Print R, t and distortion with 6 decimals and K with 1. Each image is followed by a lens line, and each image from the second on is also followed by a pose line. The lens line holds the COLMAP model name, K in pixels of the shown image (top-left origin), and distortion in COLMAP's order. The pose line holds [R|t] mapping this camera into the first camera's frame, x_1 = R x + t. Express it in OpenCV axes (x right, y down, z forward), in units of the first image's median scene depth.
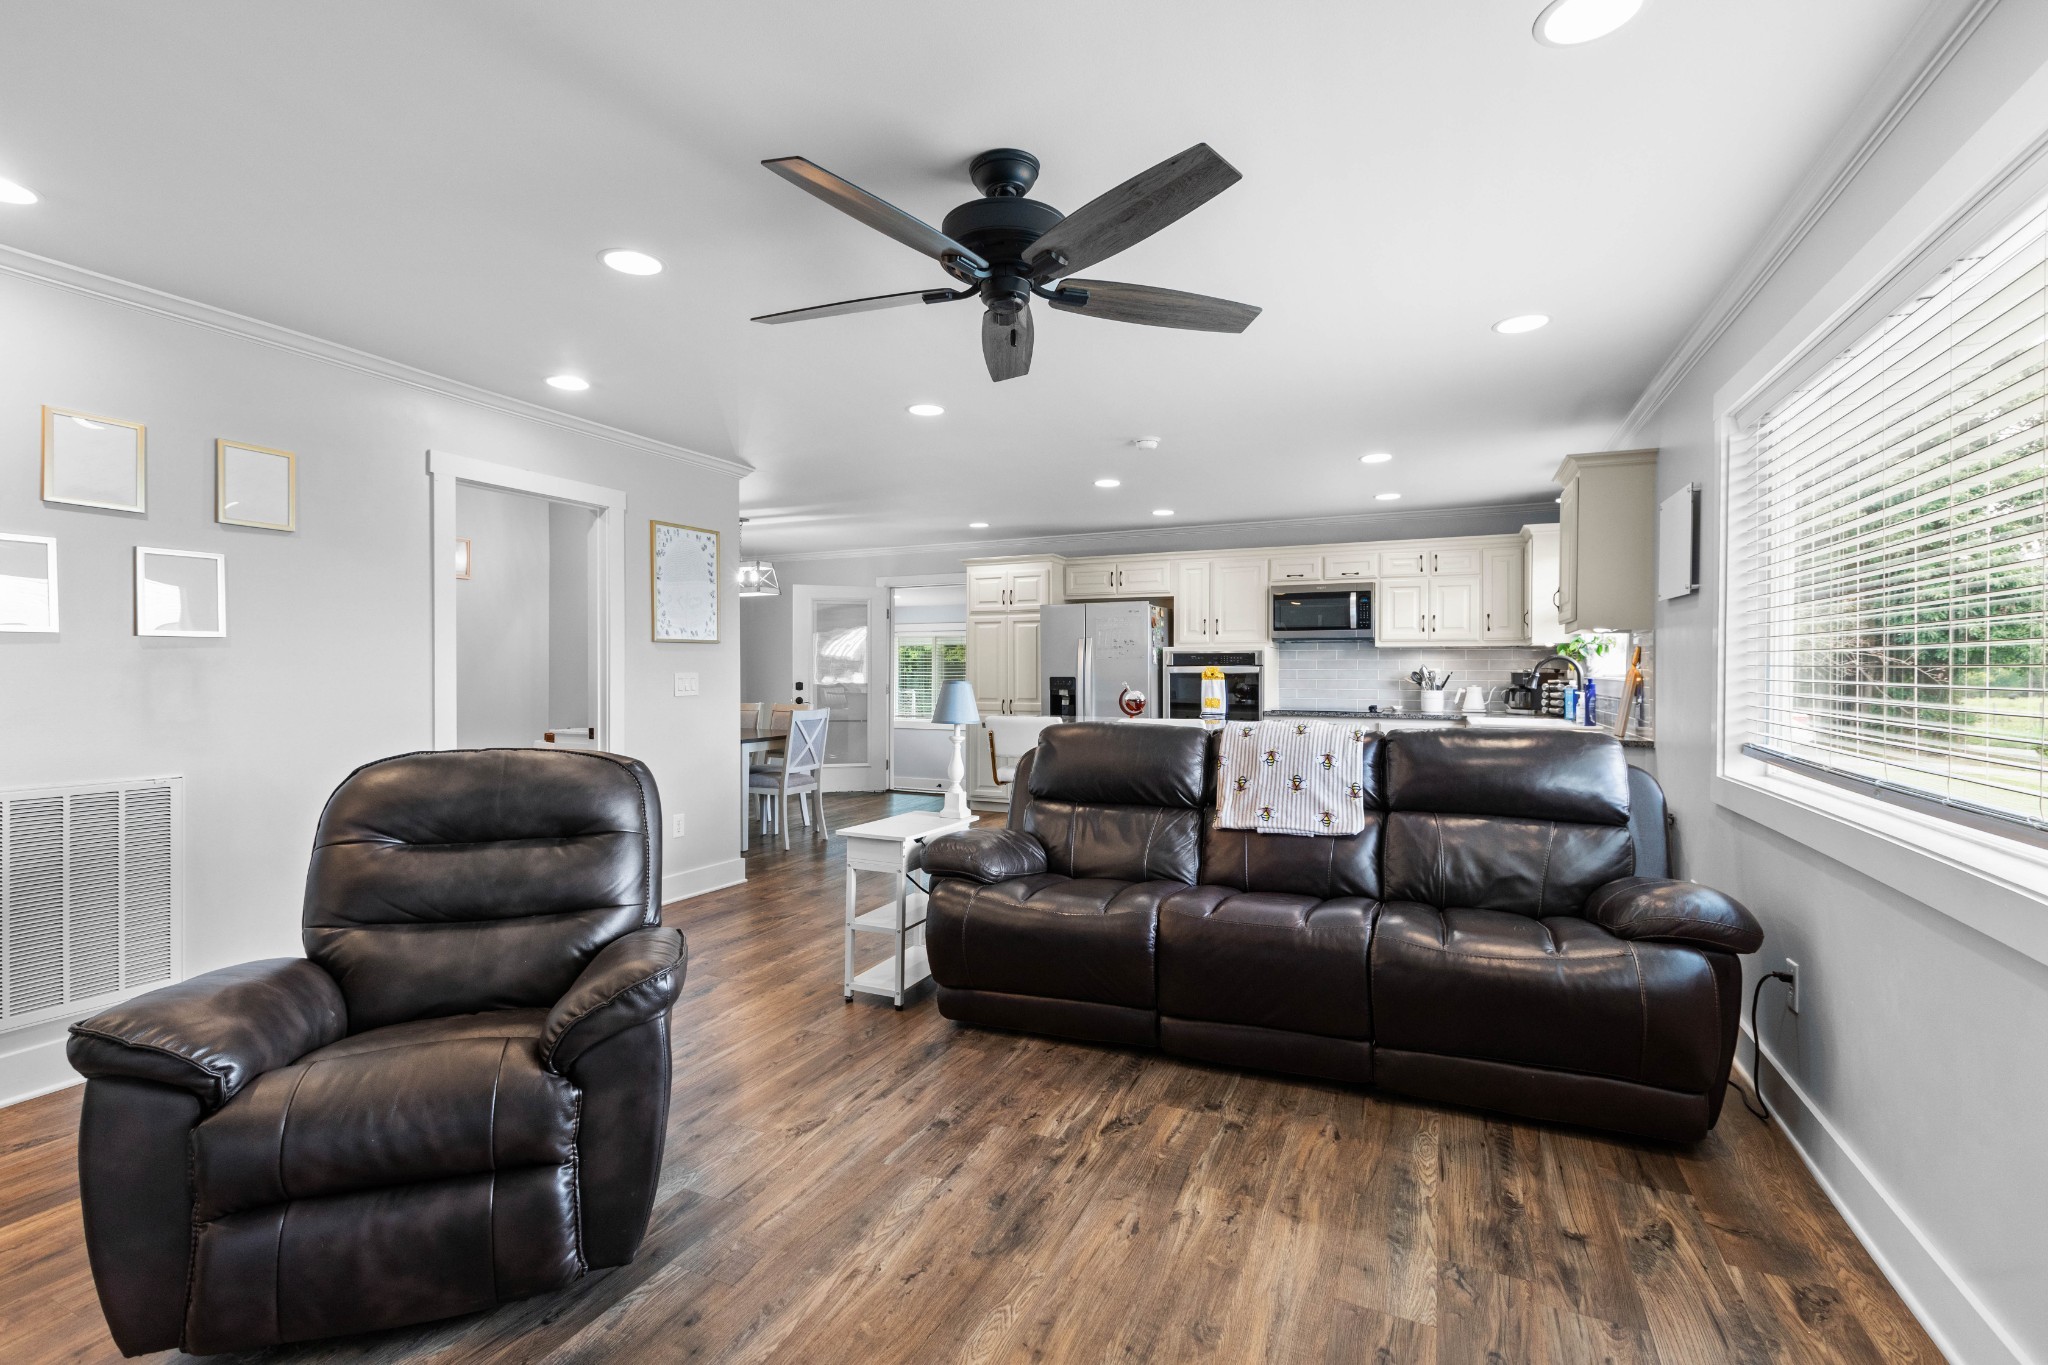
lens RADIAL K [[915.0, 0, 1017.4], [0, 915.0, 671.8], [0, 0, 1]] dist [-0.000118, -0.001263]
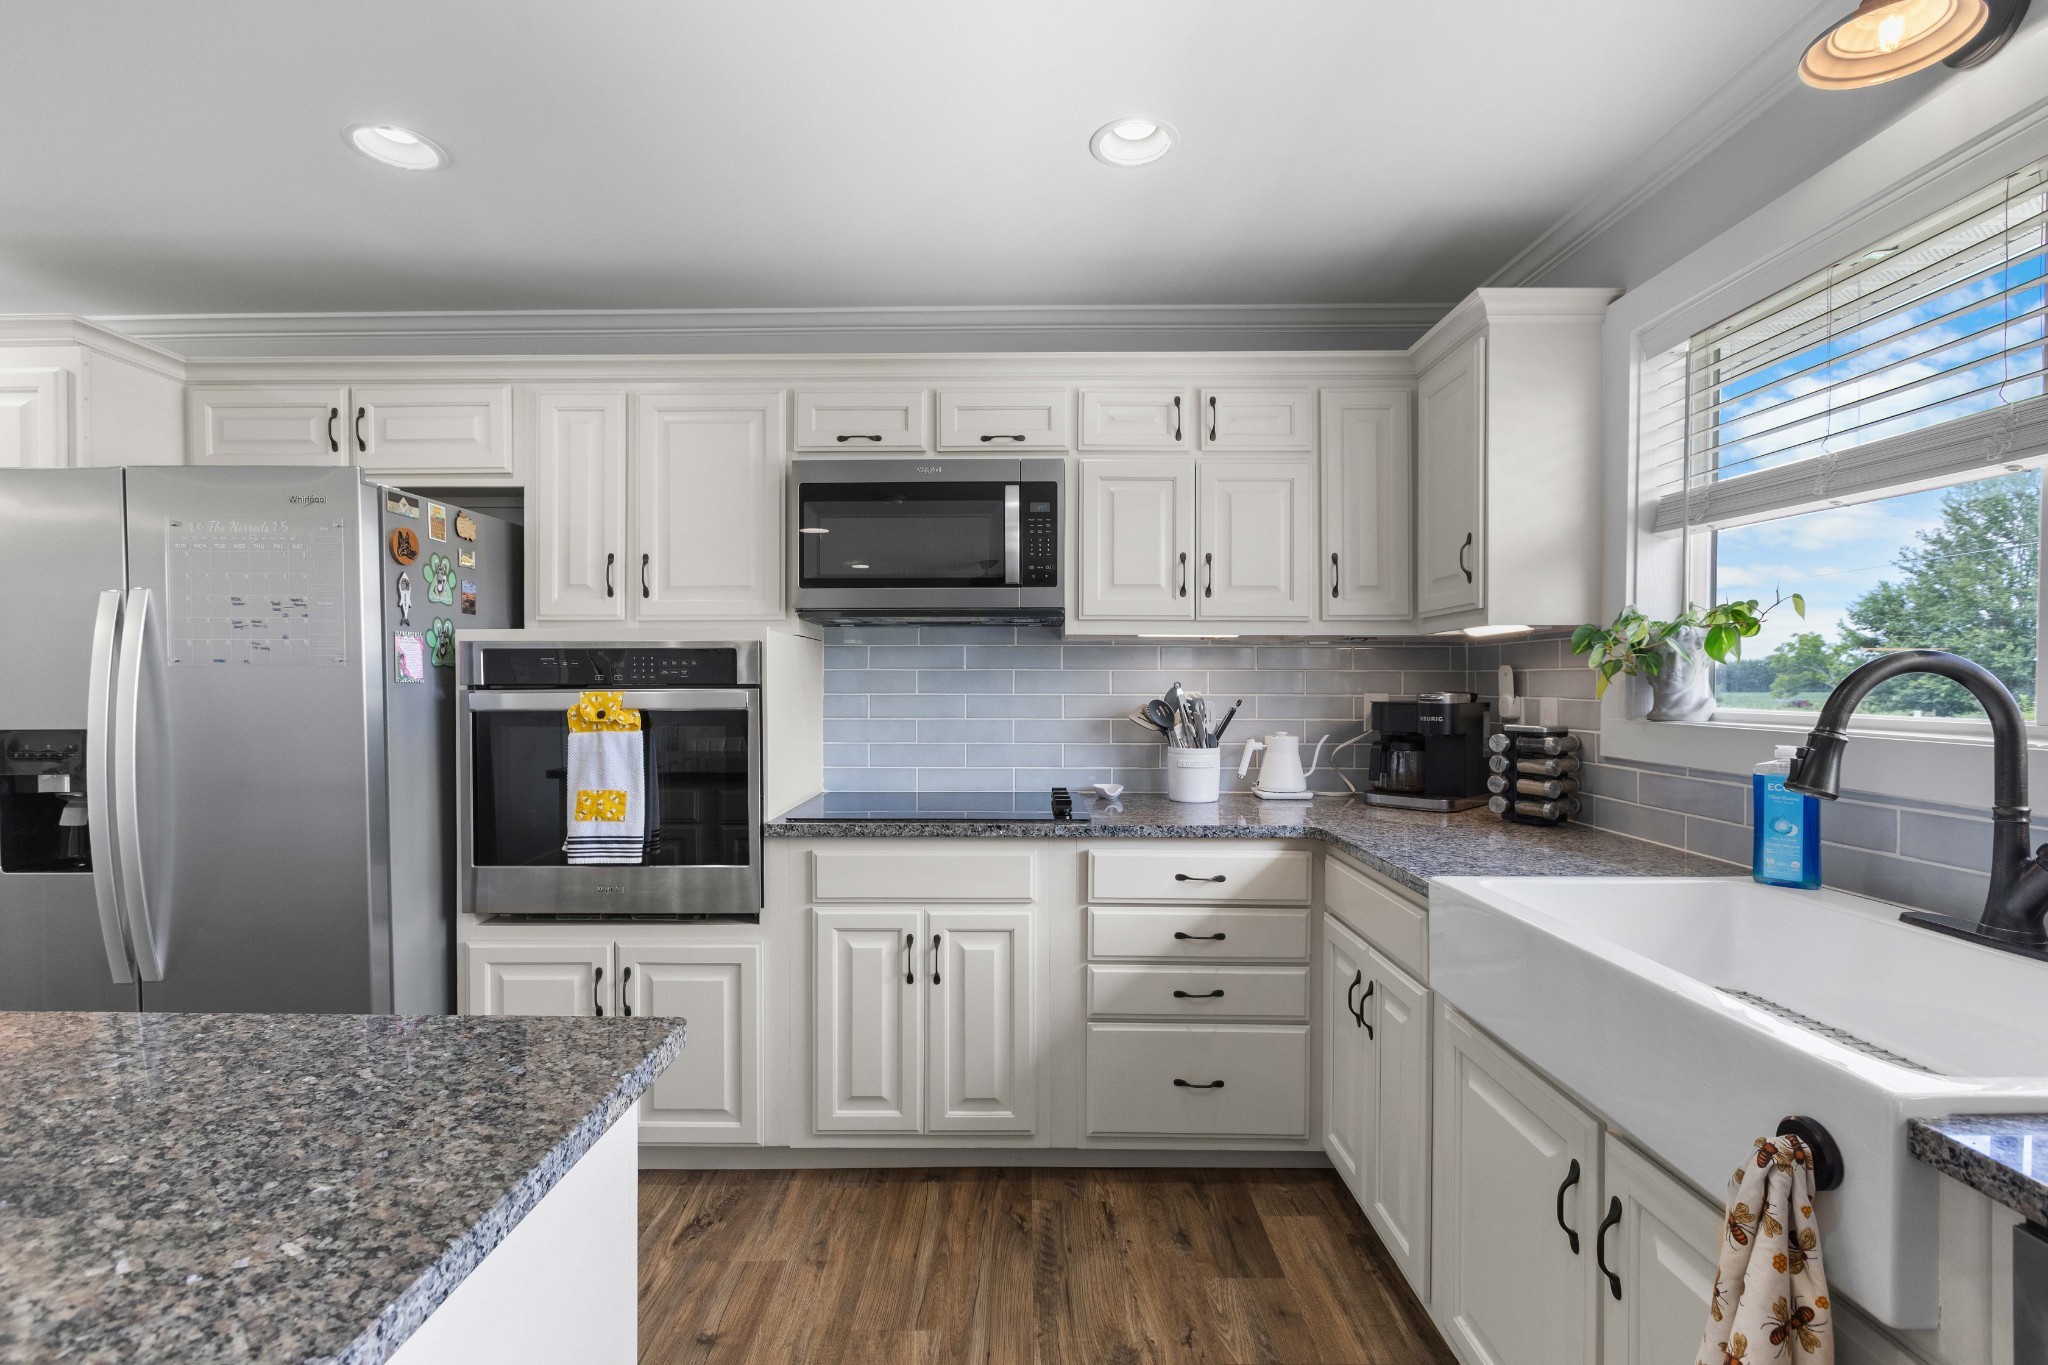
lens RADIAL K [[915.0, 0, 1037.5], [0, 915.0, 679.3], [0, 0, 1]] dist [-0.000118, -0.001263]
pose [[0.905062, -0.003572, 0.425264, 0.219709], [0.003427, 0.999994, 0.001105, -0.009566], [-0.425265, 0.000457, 0.905069, 0.661926]]
